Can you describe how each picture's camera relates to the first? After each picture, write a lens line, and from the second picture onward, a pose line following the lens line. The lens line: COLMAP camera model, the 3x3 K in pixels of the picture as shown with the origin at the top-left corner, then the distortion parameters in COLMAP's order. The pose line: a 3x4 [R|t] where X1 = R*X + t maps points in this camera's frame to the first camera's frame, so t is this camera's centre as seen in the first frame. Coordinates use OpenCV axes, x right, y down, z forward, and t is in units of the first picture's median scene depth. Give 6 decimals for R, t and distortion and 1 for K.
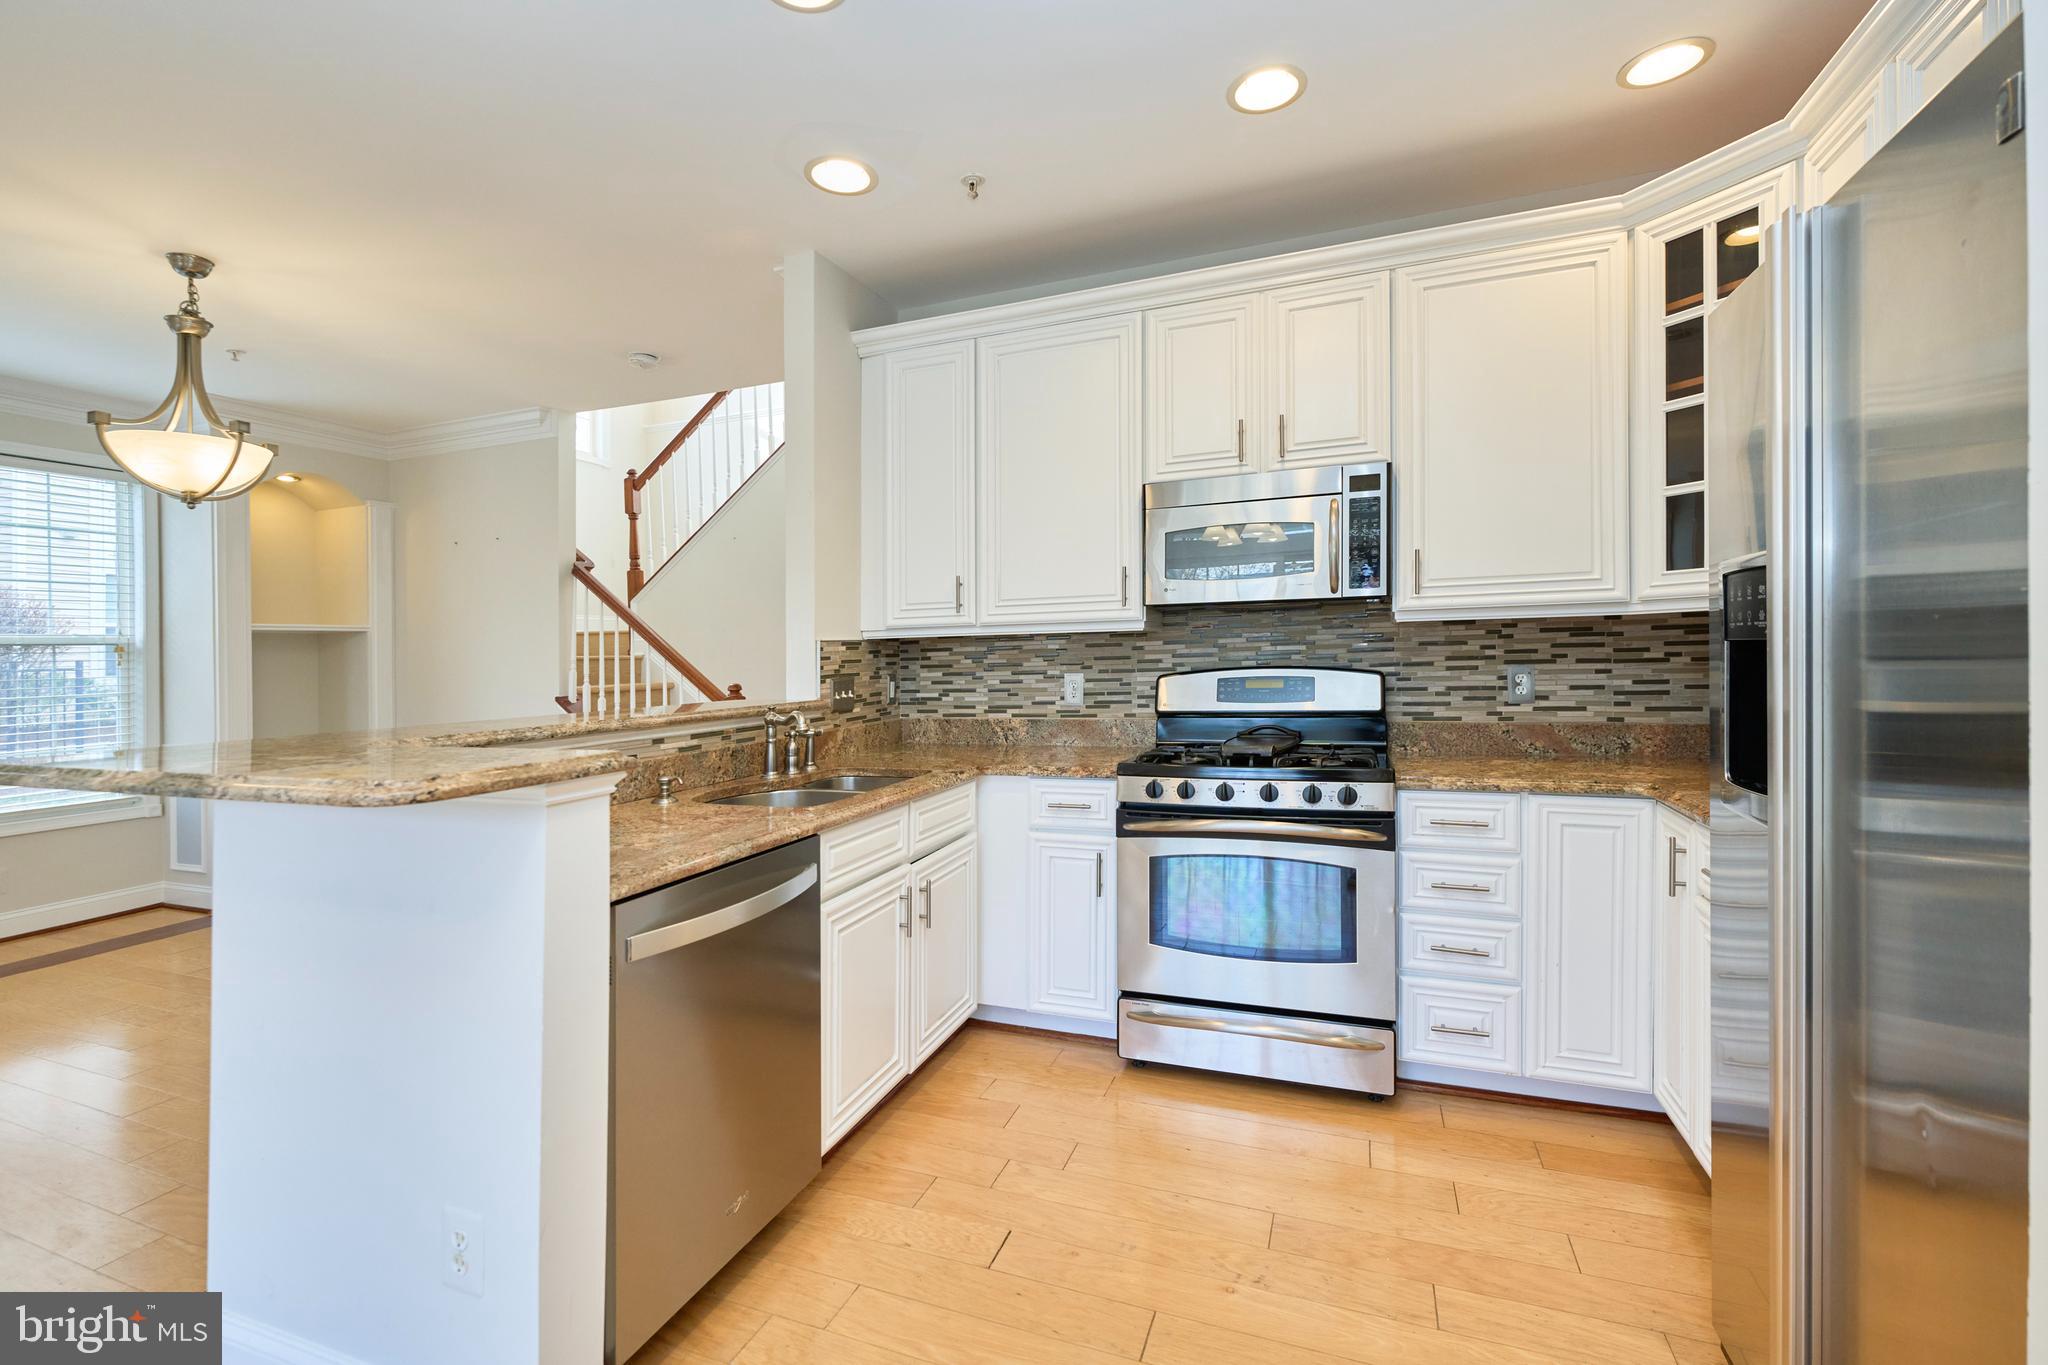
lens RADIAL K [[899.8, 0, 1017.4], [0, 899.8, 656.6], [0, 0, 1]] dist [-0.004150, -0.001969]
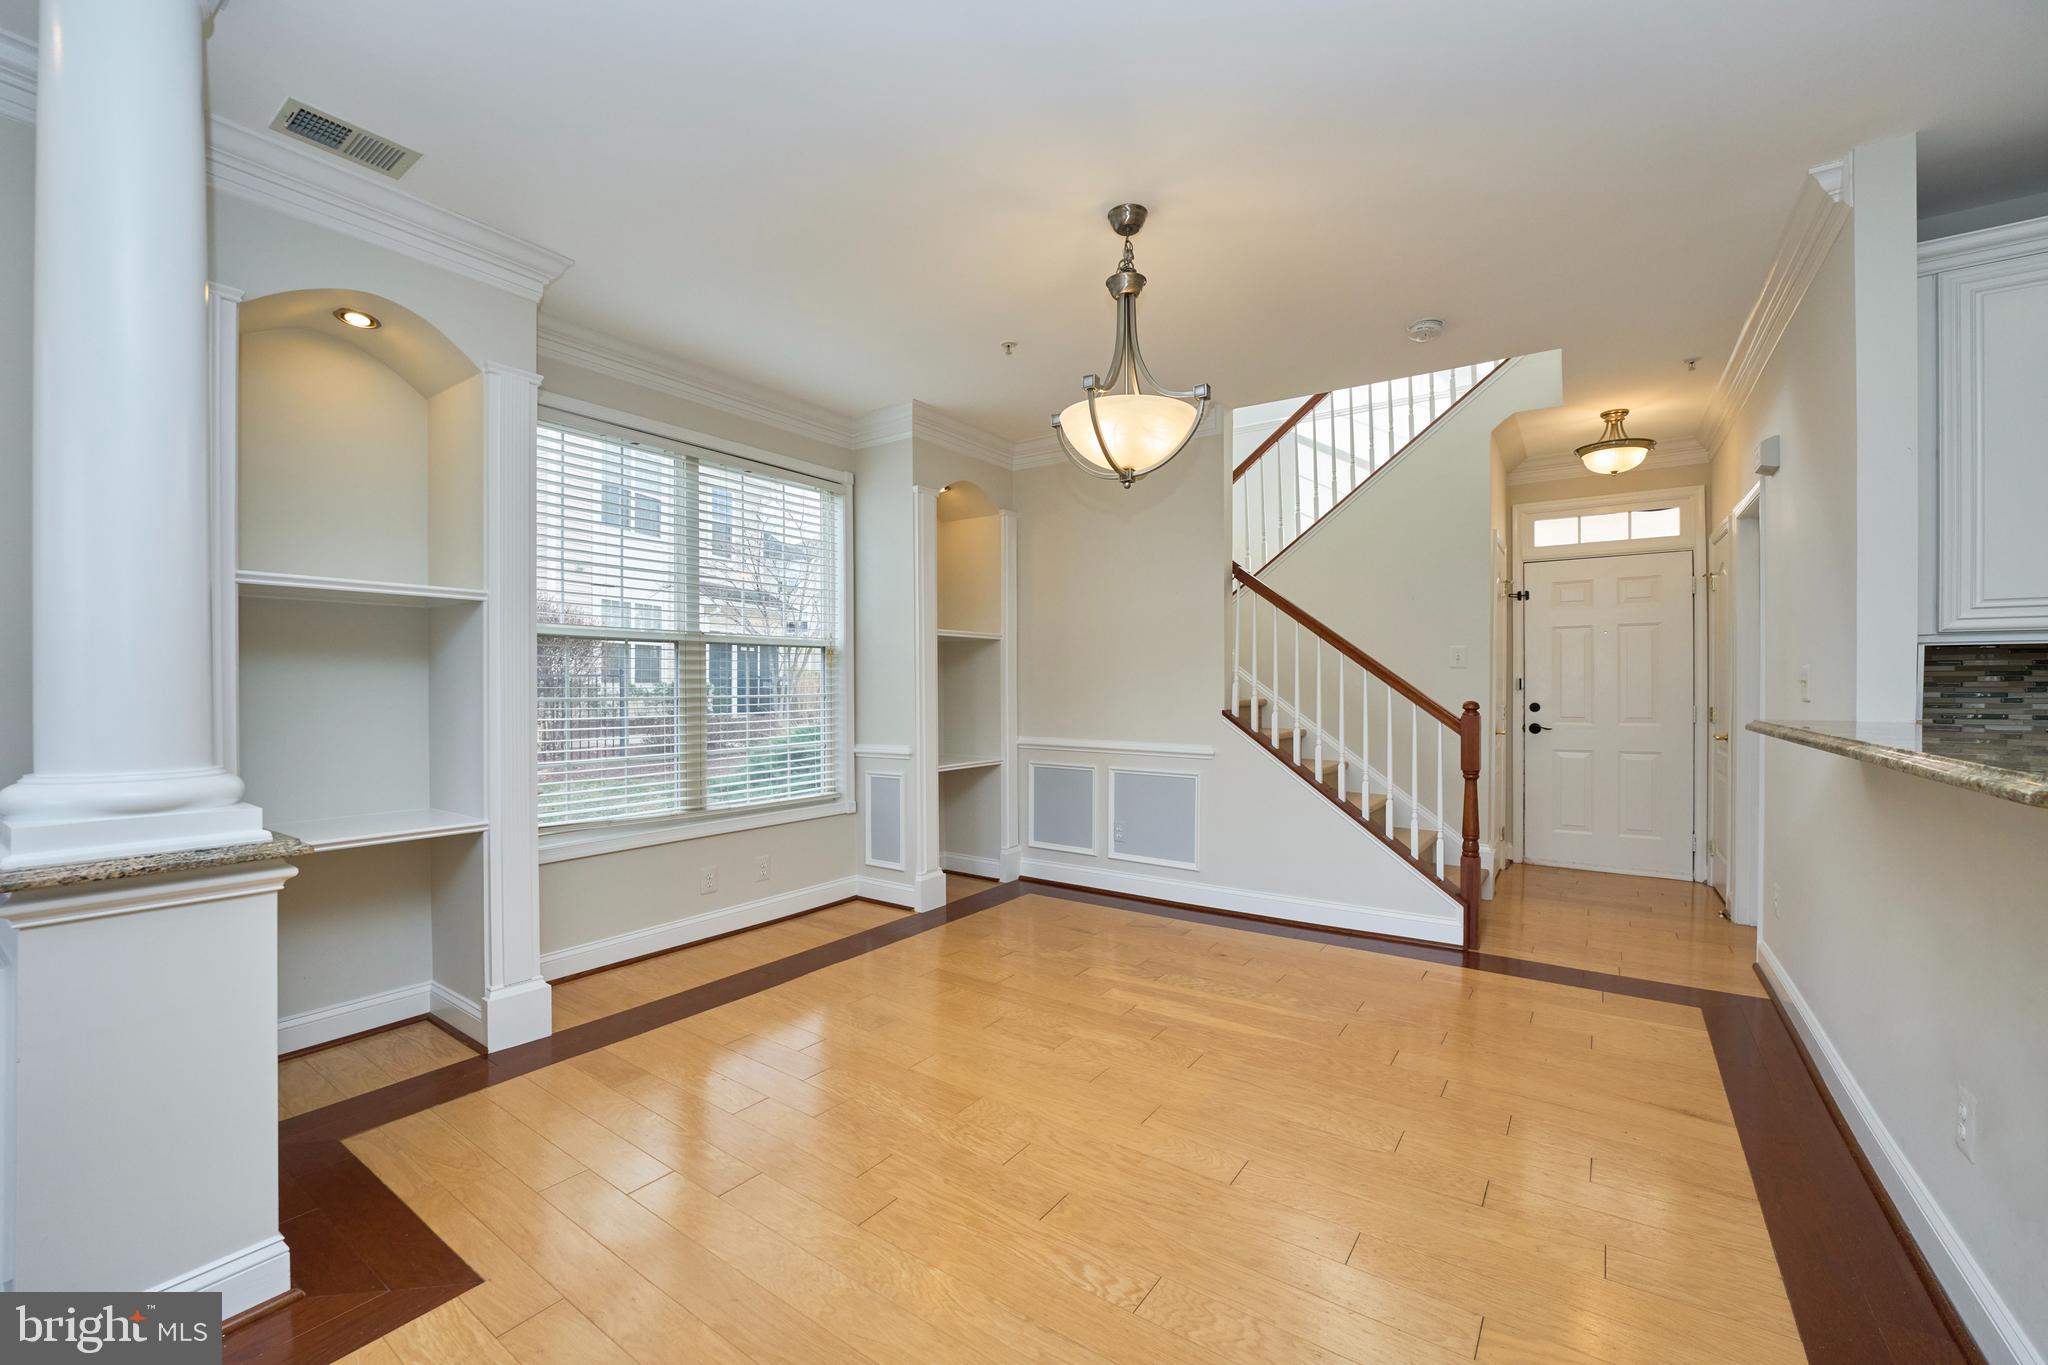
lens RADIAL K [[840.3, 0, 994.4], [0, 840.3, 673.8], [0, 0, 1]] dist [-0.038406, -0.000534]
pose [[0.964570, 0.023861, -0.262746, -0.699117], [-0.027992, 0.999536, -0.011990, 0.033078], [0.262338, 0.018920, 0.964790, 0.133962]]
